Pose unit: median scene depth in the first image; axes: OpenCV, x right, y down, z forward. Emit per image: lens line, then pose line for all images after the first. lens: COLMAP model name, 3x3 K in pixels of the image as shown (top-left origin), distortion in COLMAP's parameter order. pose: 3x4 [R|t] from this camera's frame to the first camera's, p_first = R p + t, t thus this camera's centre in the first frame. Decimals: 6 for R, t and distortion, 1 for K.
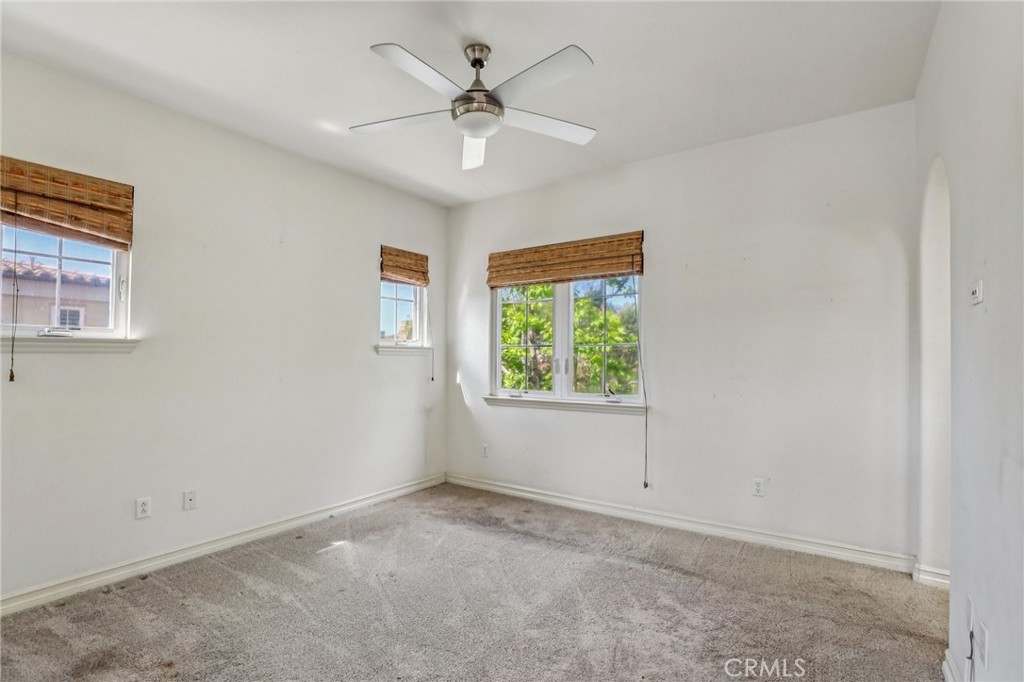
lens RADIAL K [[479.2, 0, 512.0], [0, 479.2, 341.0], [0, 0, 1]] dist [-0.004401, -0.000227]
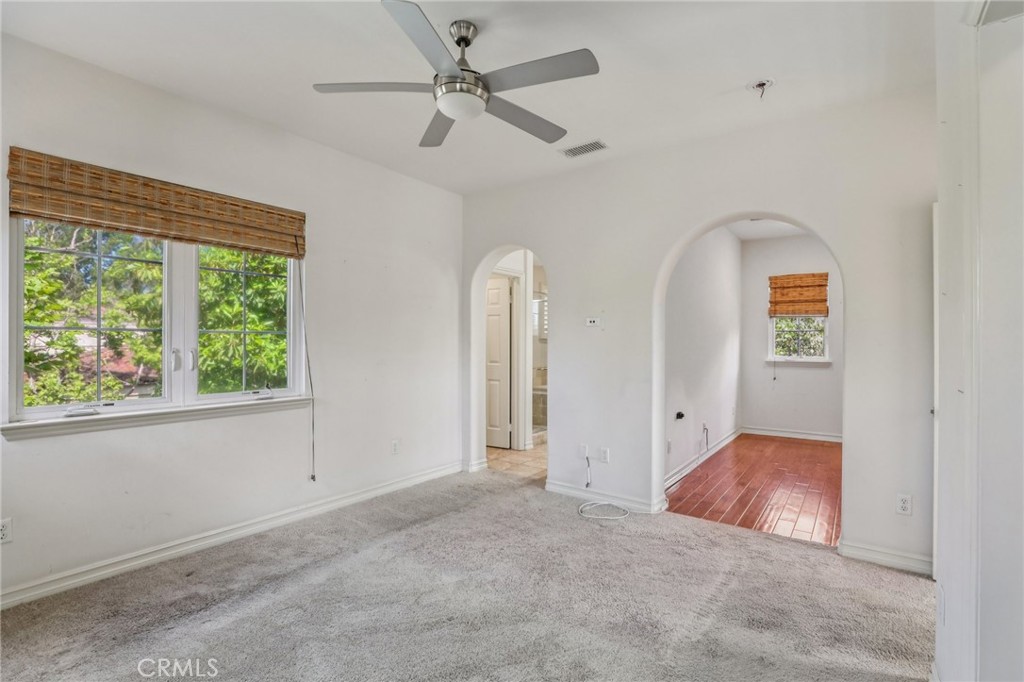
lens RADIAL K [[479.2, 0, 512.0], [0, 479.2, 341.0], [0, 0, 1]] dist [-0.004401, -0.000227]
pose [[0.049670, 0.004215, 0.998757, -0.581434], [-0.037694, 0.999287, -0.002343, 0.007341], [-0.998054, -0.037531, 0.049793, 0.480200]]
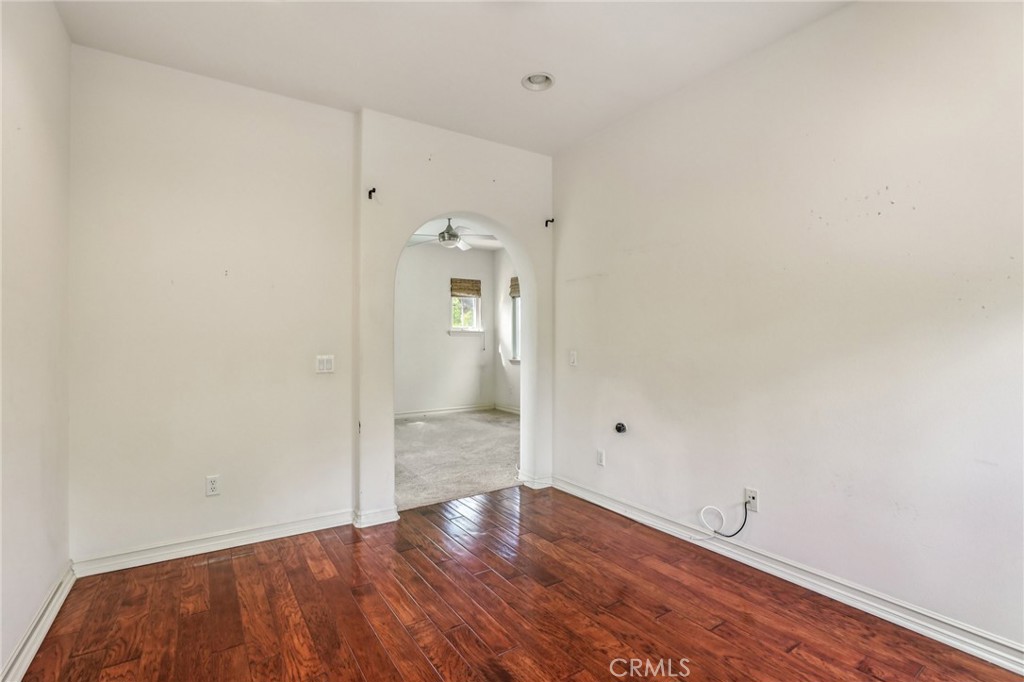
lens RADIAL K [[479.2, 0, 512.0], [0, 479.2, 341.0], [0, 0, 1]] dist [-0.004401, -0.000227]
pose [[0.932912, 0.001488, -0.360102, 0.648241], [0.013214, 0.999177, 0.038361, -0.021528], [0.359863, -0.040546, 0.932124, -0.705755]]
